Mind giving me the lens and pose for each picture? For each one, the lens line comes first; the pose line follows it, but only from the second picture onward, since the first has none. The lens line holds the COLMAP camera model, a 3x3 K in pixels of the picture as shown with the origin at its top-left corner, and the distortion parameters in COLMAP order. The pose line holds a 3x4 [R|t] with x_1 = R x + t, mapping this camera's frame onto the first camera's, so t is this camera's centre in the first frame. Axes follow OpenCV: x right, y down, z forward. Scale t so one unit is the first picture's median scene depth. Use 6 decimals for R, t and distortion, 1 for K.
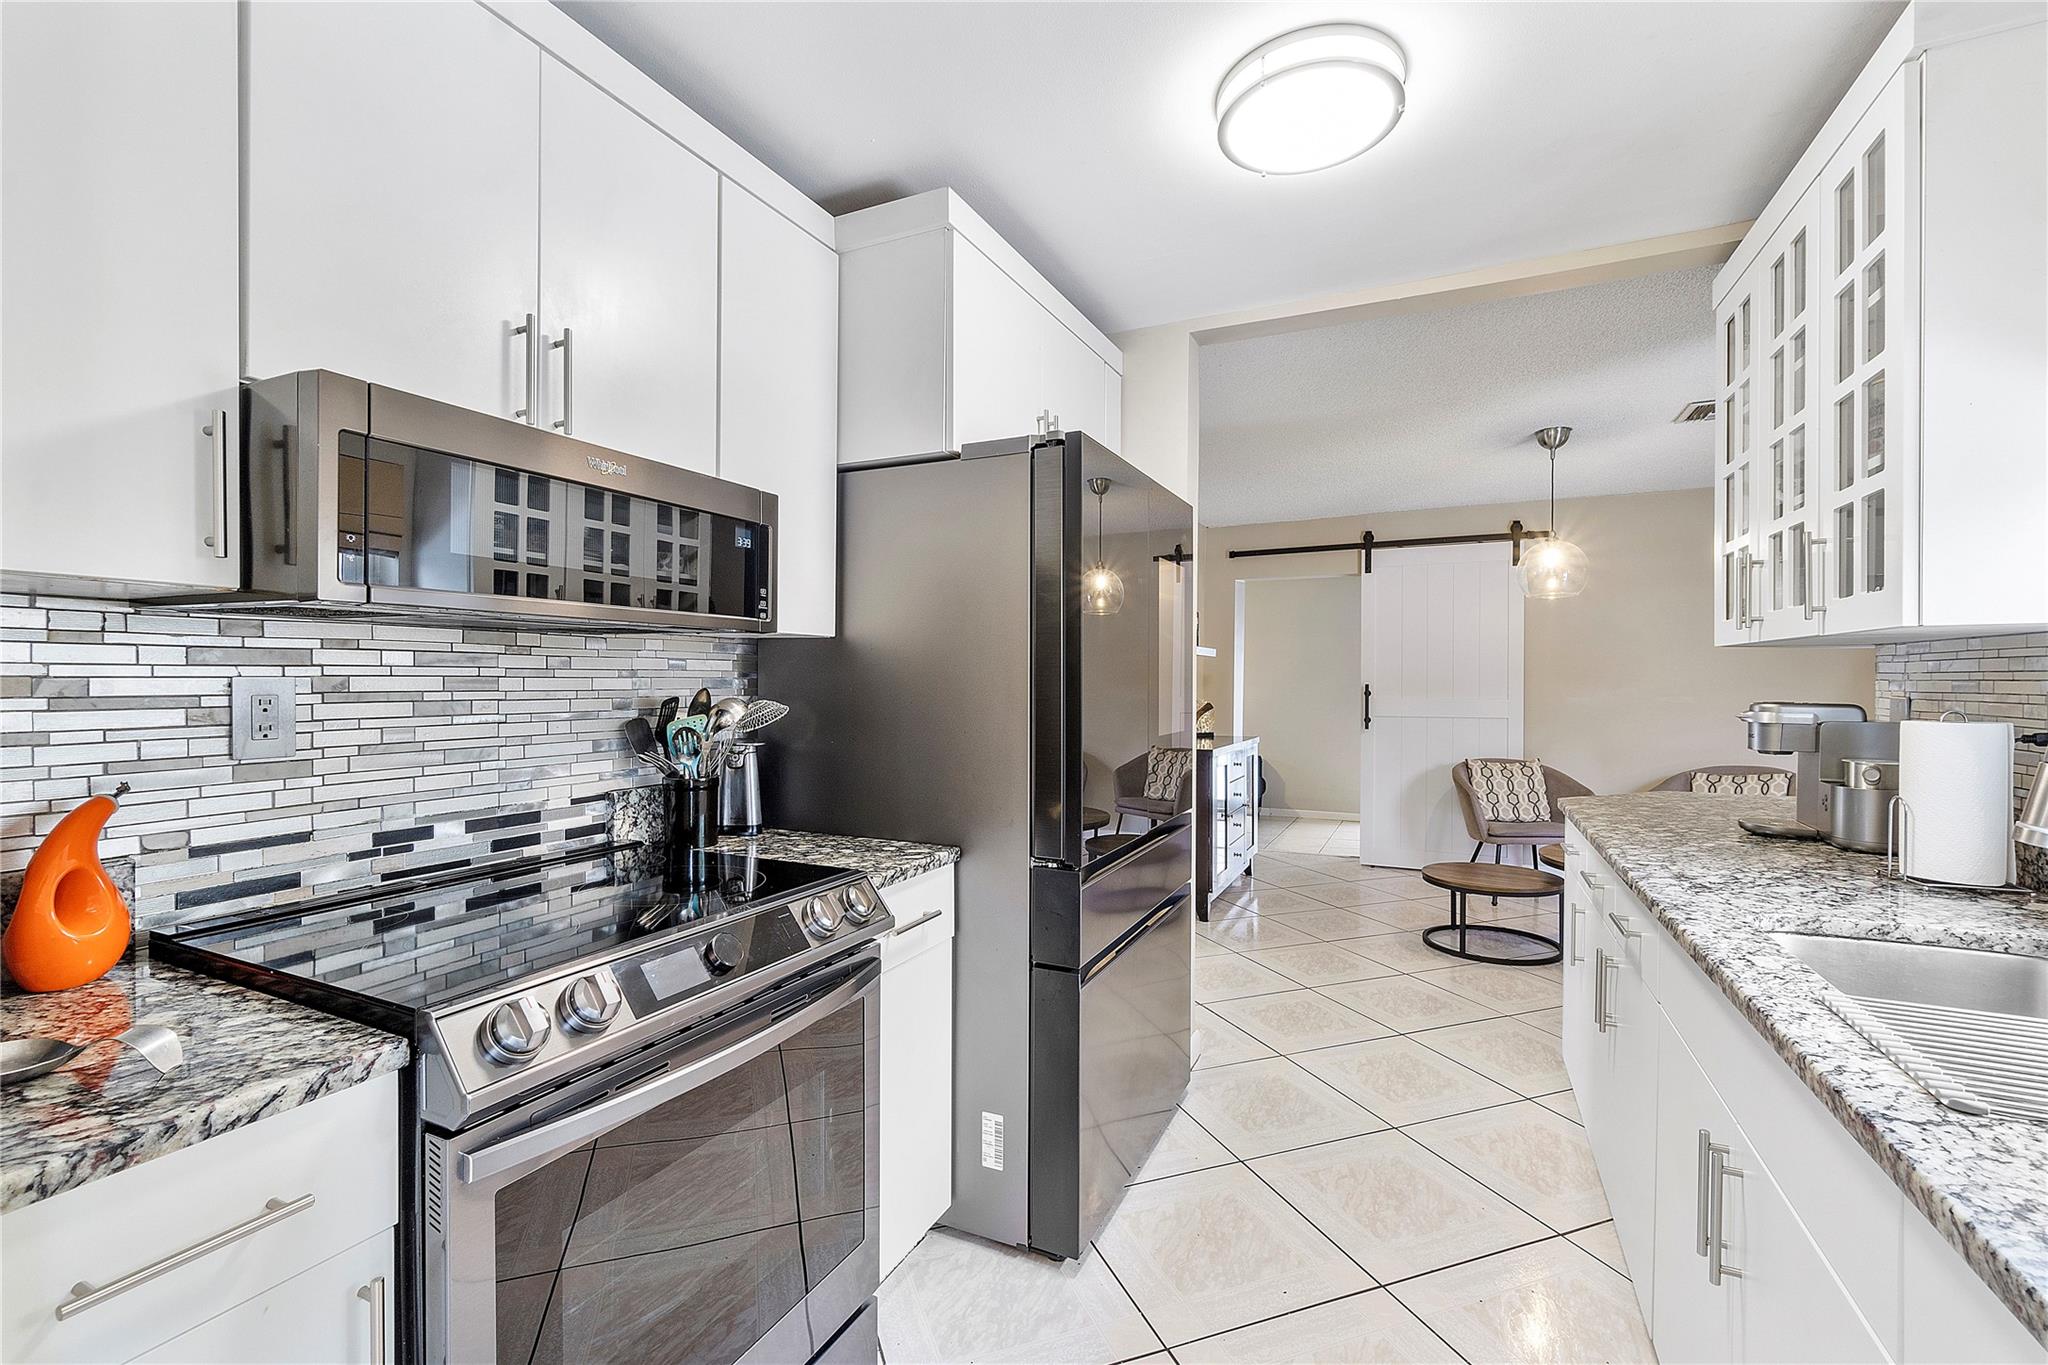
lens RADIAL K [[886.0, 0, 1019.7], [0, 886.0, 685.7], [0, 0, 1]] dist [-0.004374, 0.001786]
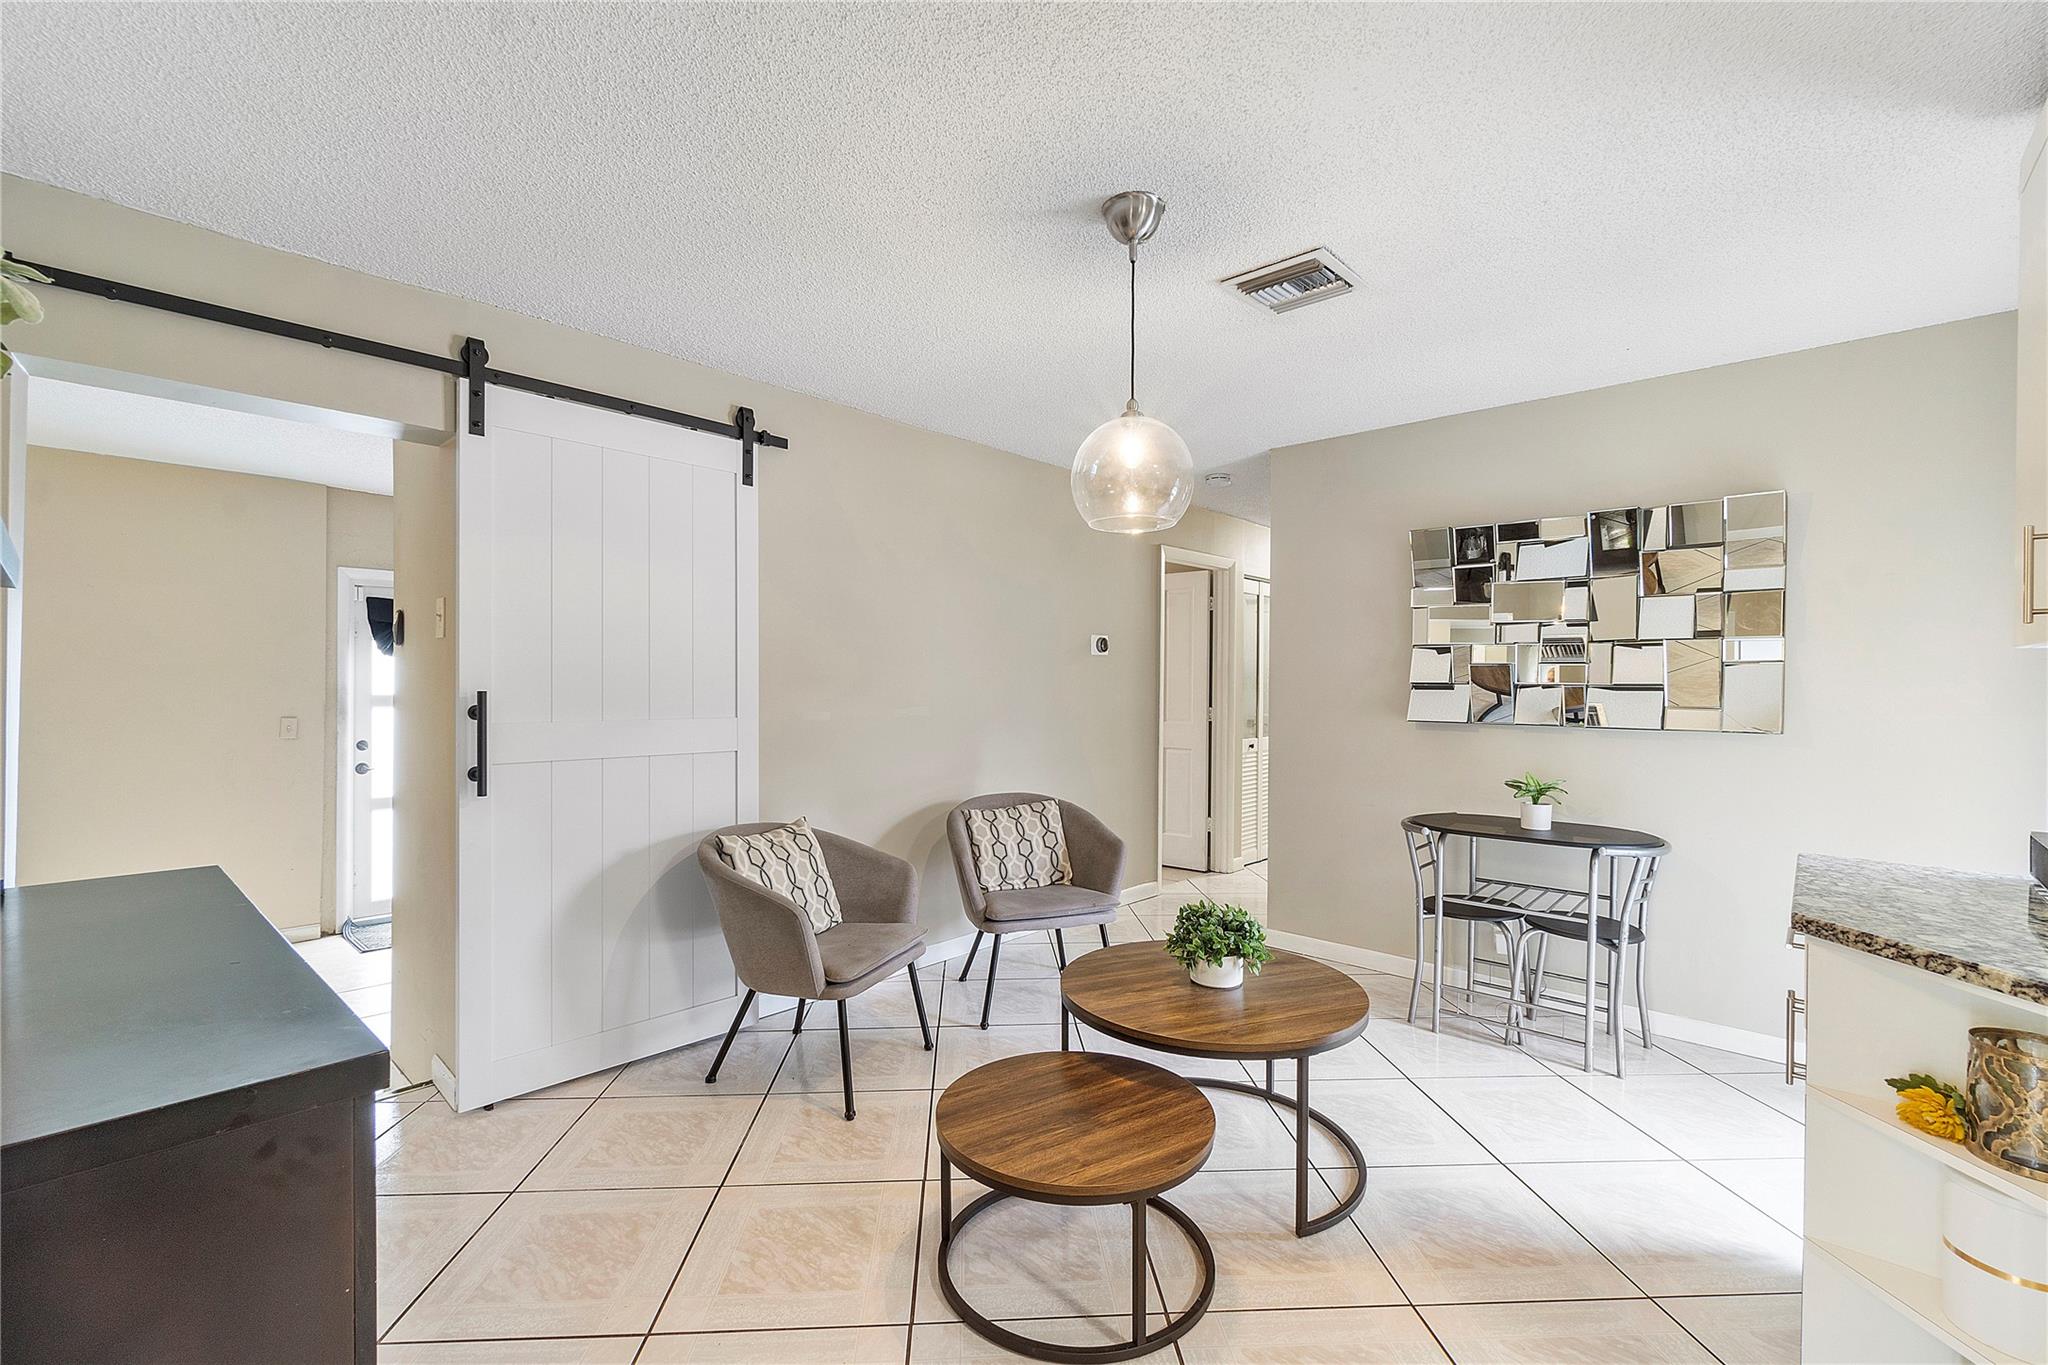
lens RADIAL K [[886.0, 0, 1019.1], [0, 886.0, 690.3], [0, 0, 1]] dist [-0.004374, 0.001786]
pose [[0.283807, 0.001485, 0.958880, 0.155190], [-0.006023, 0.999982, 0.000234, -0.007015], [-0.958862, -0.005841, 0.283811, 1.877849]]
